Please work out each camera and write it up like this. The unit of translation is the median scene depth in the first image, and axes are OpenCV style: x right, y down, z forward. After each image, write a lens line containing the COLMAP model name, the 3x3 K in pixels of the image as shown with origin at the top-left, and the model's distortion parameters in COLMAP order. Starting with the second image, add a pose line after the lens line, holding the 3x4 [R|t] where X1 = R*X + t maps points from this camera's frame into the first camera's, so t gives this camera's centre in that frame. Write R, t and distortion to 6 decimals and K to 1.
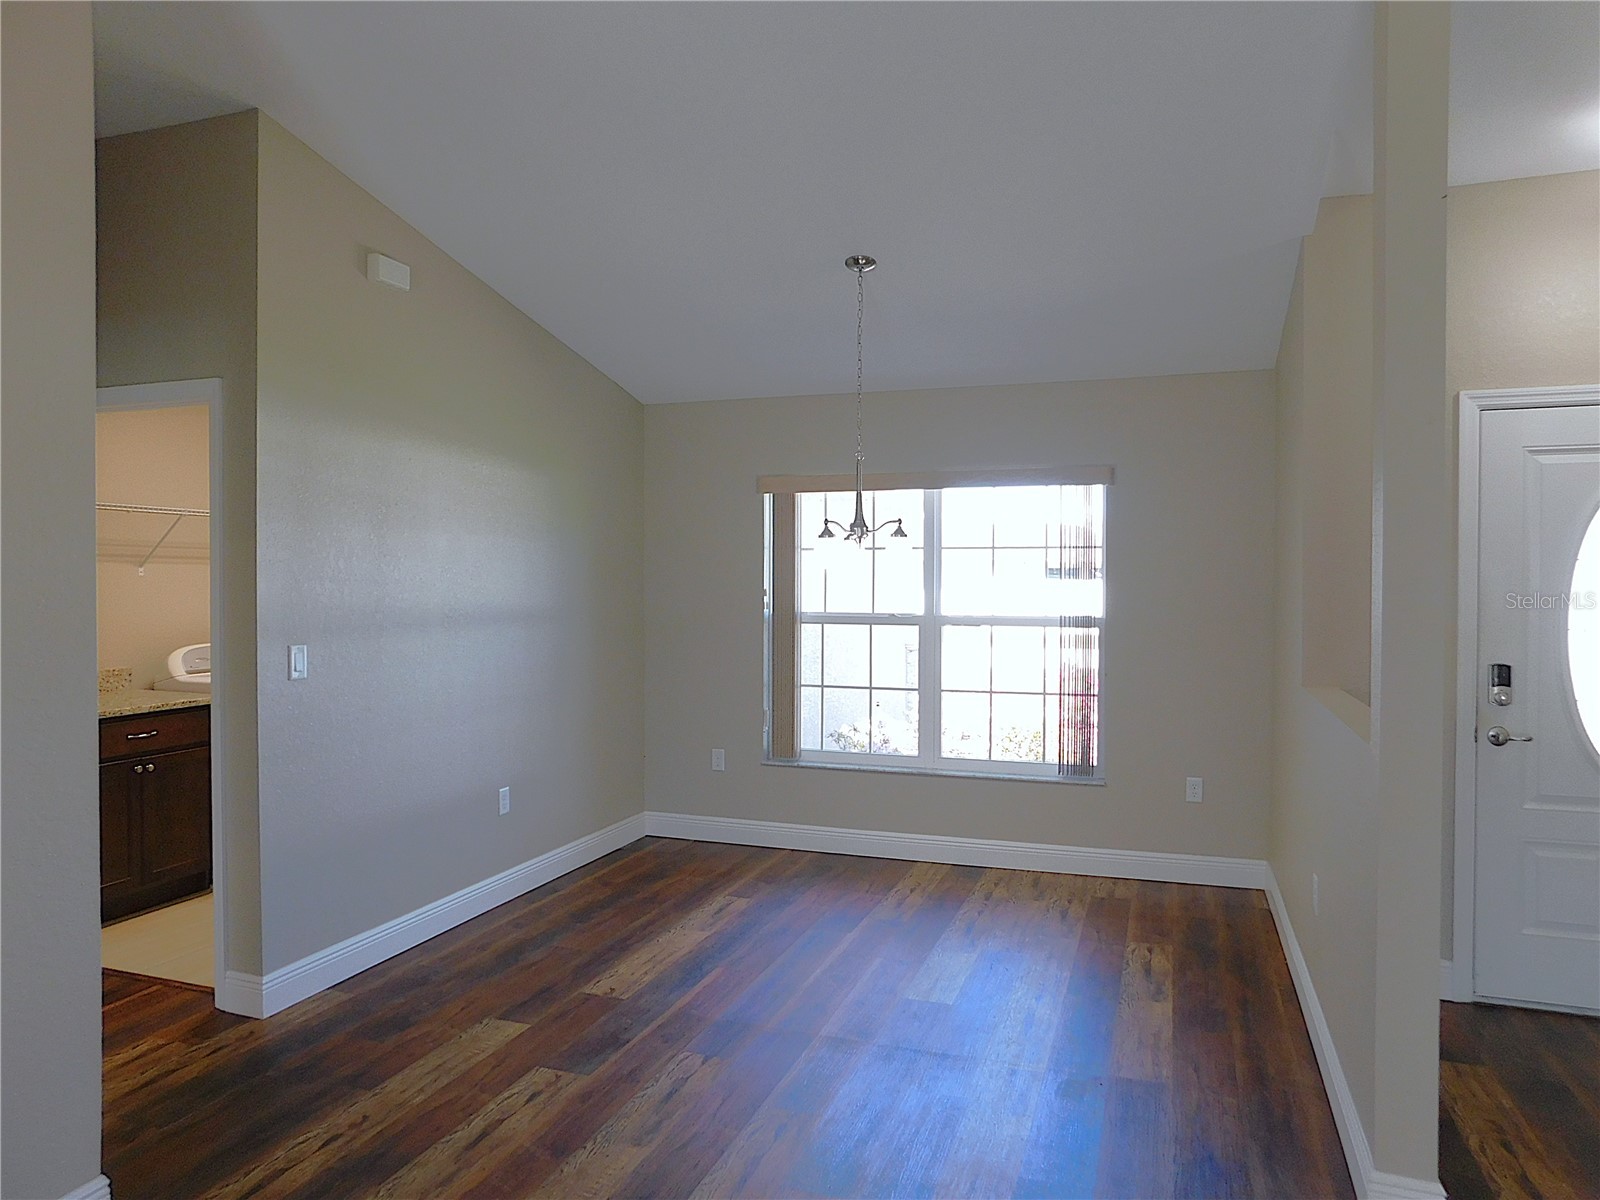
lens RADIAL K [[1056.1, 0, 804.2], [0, 1056.1, 595.7], [0, 0, 1]] dist [-0.078527, 0.068344]
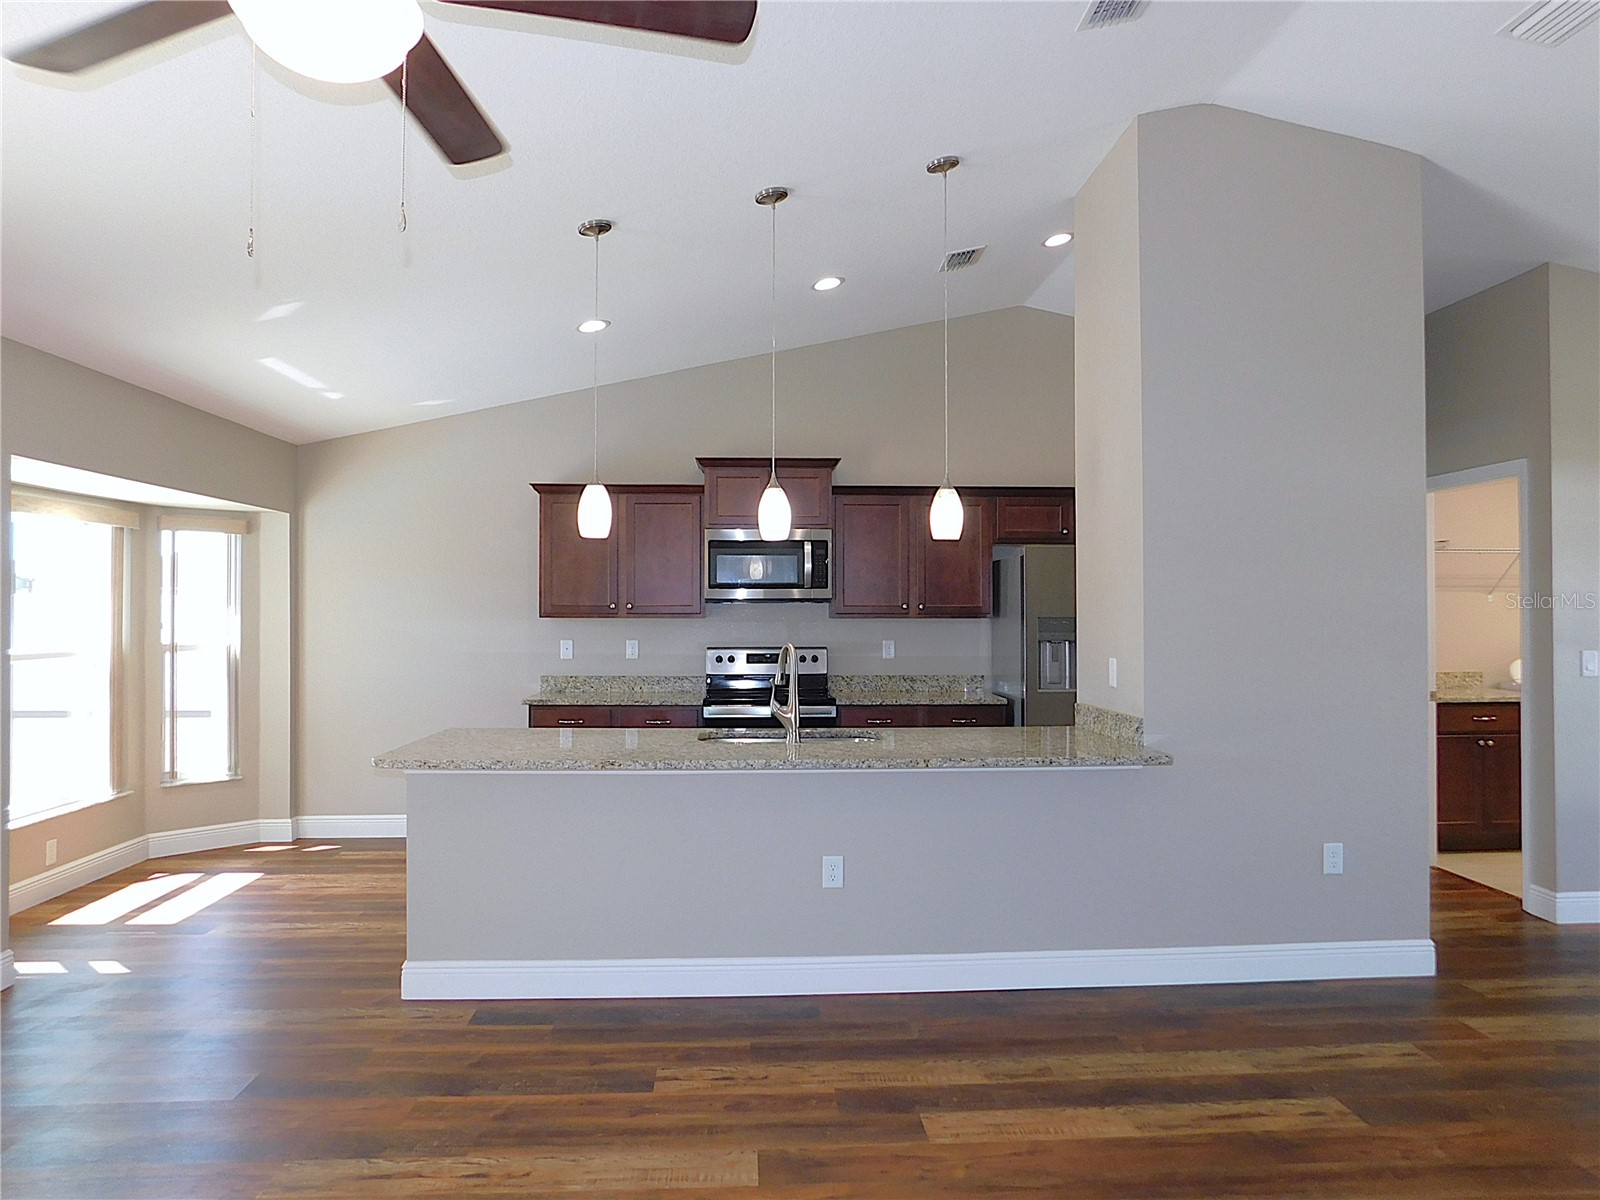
lens RADIAL K [[1091.3, 0, 800.0], [0, 1091.3, 600.0], [0, 0, 1]] dist [-0.075241, 0.058679]
pose [[0.380215, -0.013139, -0.924805, 0.246902], [-0.011350, 0.999758, -0.018870, 0.012908], [0.924829, 0.017671, 0.379973, -0.284320]]
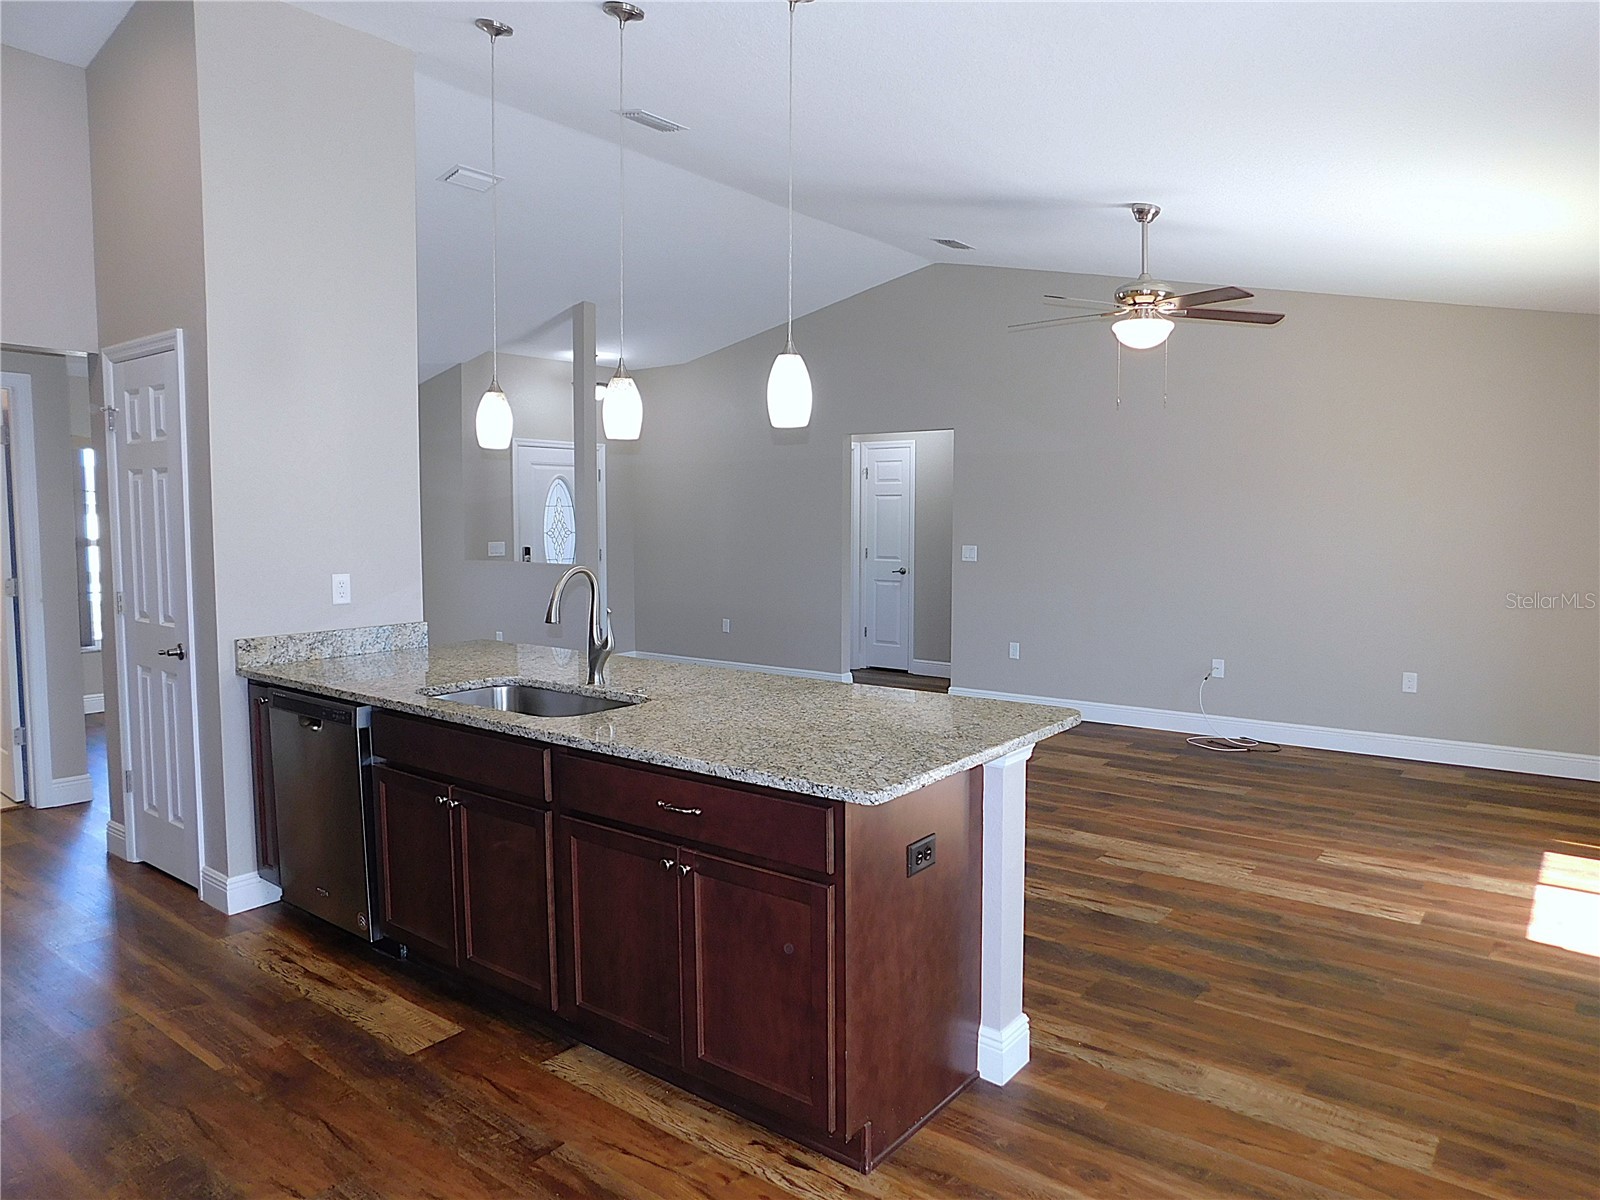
lens RADIAL K [[1056.1, 0, 804.2], [0, 1056.1, 595.7], [0, 0, 1]] dist [-0.078527, 0.068344]
pose [[0.317299, -0.074992, 0.945356, -1.004638], [0.013063, 0.997119, 0.074713, 0.002822], [-0.948236, -0.011357, 0.317364, -0.307624]]
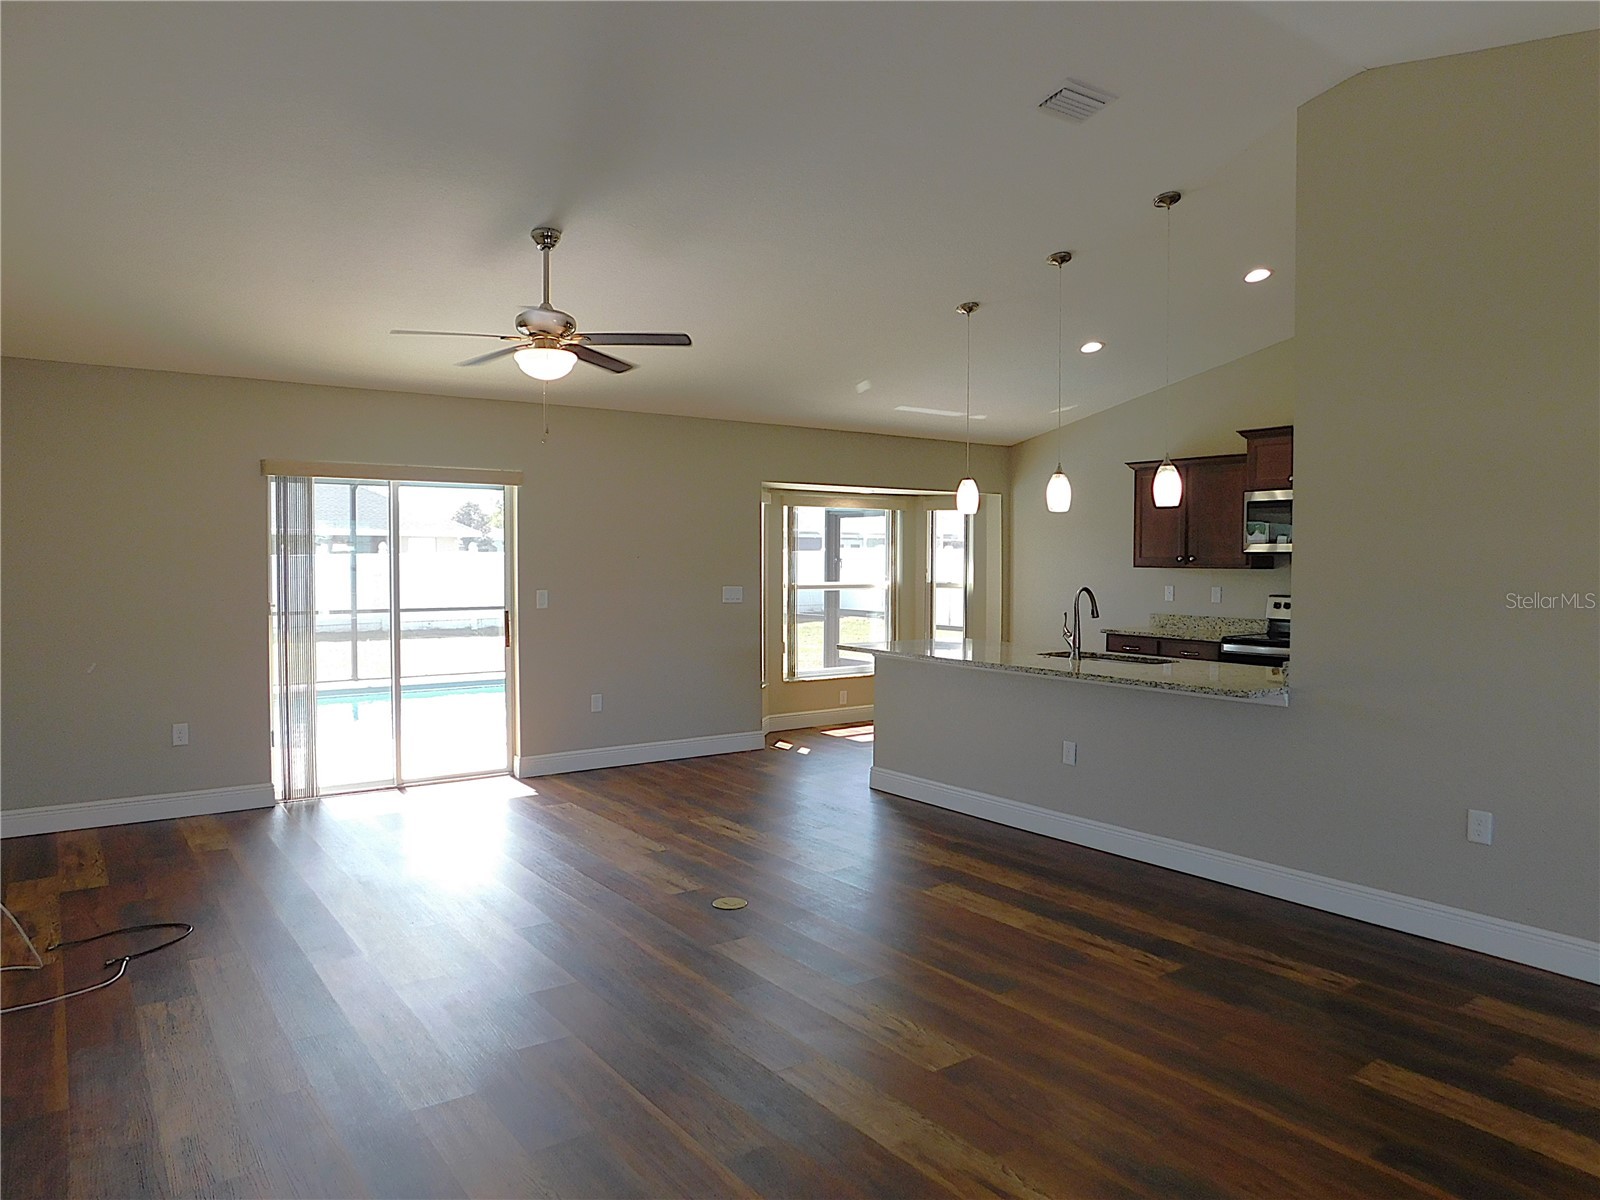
lens RADIAL K [[1056.1, 0, 804.2], [0, 1056.1, 595.7], [0, 0, 1]] dist [-0.078527, 0.068344]
pose [[-0.573085, 0.024599, -0.819126, 0.511863], [-0.015038, 0.999065, 0.040524, -0.000041], [0.819358, 0.035542, -0.572180, 0.365973]]
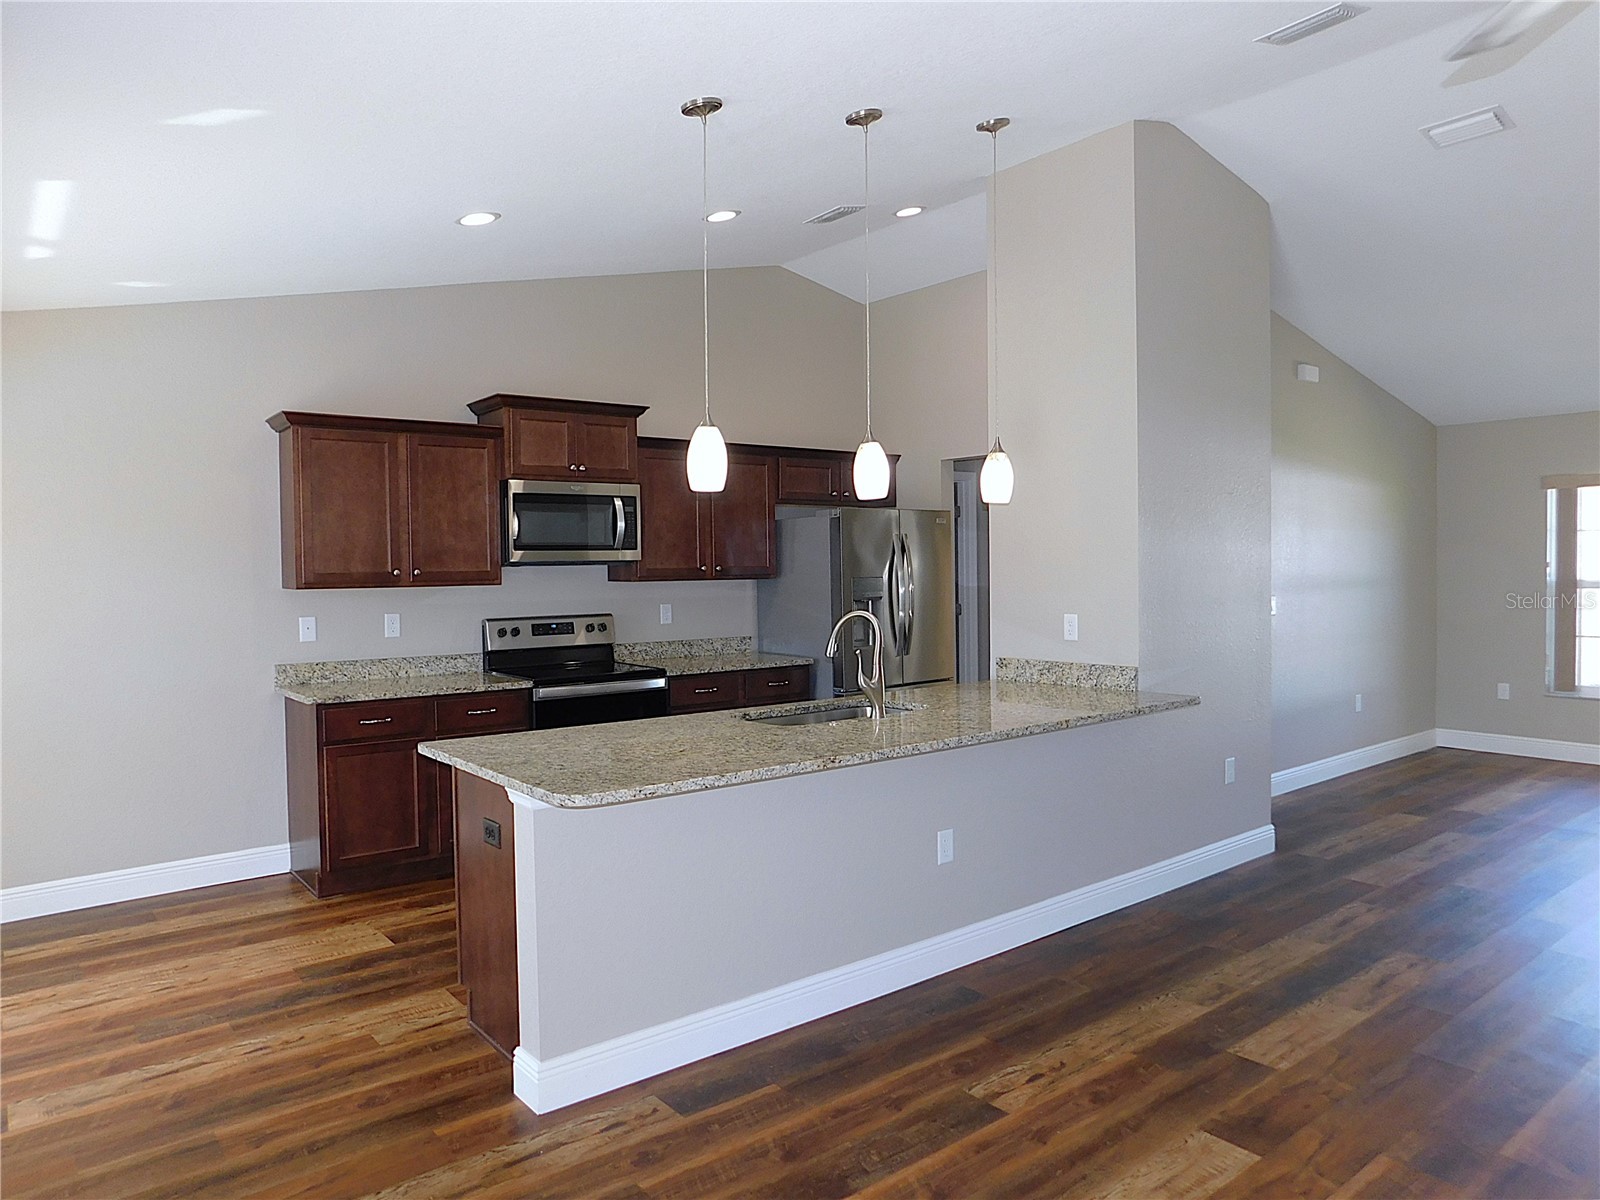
lens RADIAL K [[1068.7, 0, 806.0], [0, 1068.7, 593.7], [0, 0, 1]] dist [-0.076019, 0.066045]
pose [[0.846874, 0.001870, -0.531790, -0.132043], [0.007396, 0.999856, 0.015294, 0.006608], [0.531742, -0.016885, 0.846738, -0.611280]]
